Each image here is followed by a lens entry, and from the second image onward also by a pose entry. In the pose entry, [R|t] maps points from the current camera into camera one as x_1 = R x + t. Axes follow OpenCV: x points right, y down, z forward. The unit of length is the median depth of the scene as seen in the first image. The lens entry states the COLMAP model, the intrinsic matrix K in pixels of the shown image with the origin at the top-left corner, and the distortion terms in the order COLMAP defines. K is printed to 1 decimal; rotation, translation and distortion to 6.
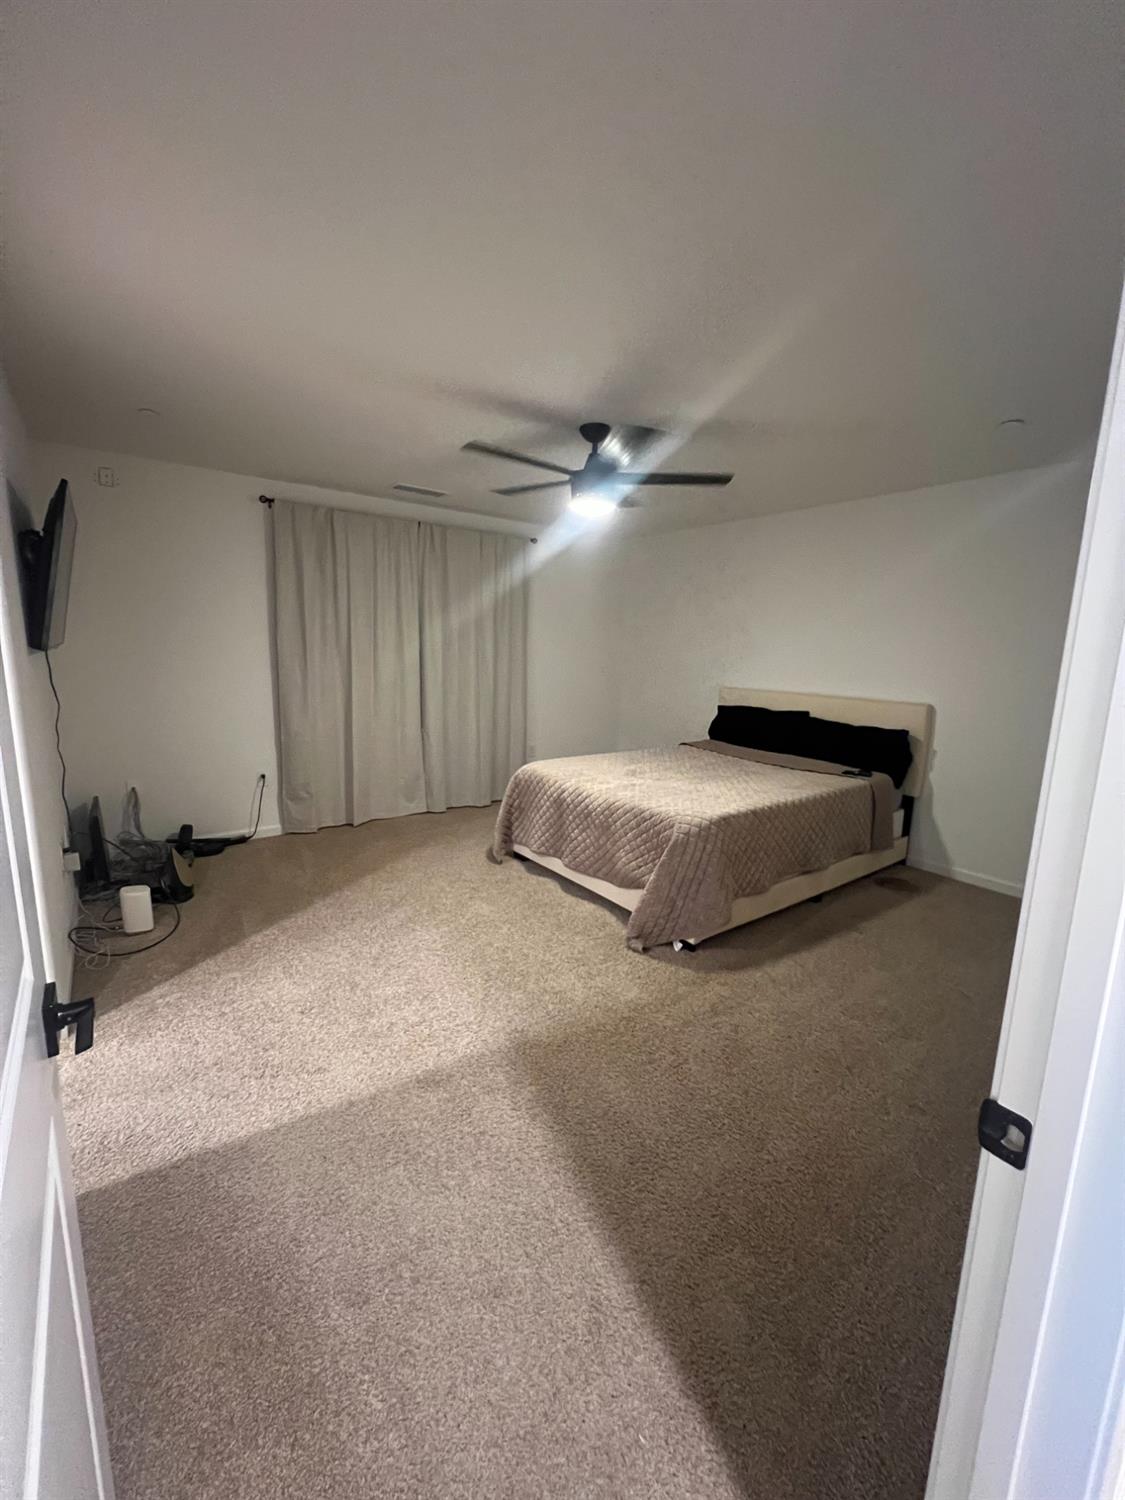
lens RADIAL K [[599.3, 0, 561.3], [0, 599.3, 750.2], [0, 0, 1]] dist [0.001347, 0.000480]
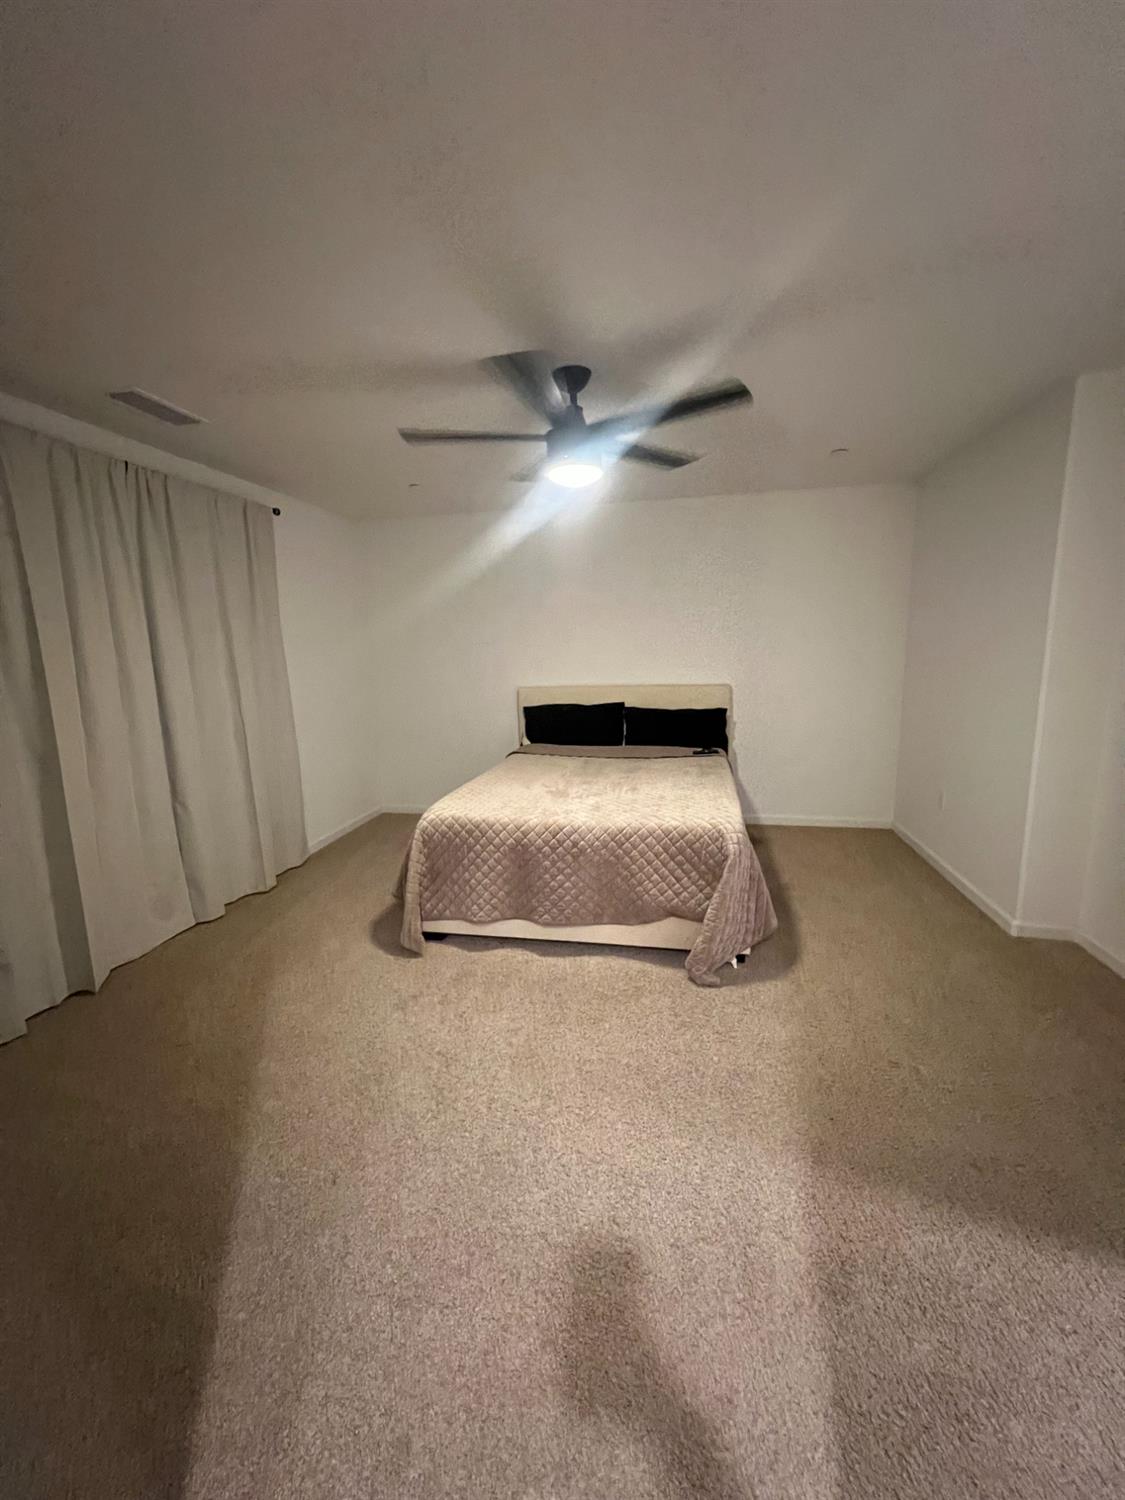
lens RADIAL K [[599.3, 0, 561.3], [0, 599.3, 750.2], [0, 0, 1]] dist [0.001347, 0.000480]
pose [[0.741343, -0.159147, 0.651984, -0.452142], [0.156262, 0.985709, 0.062930, -0.081260], [-0.652681, 0.055227, 0.755617, 0.360408]]
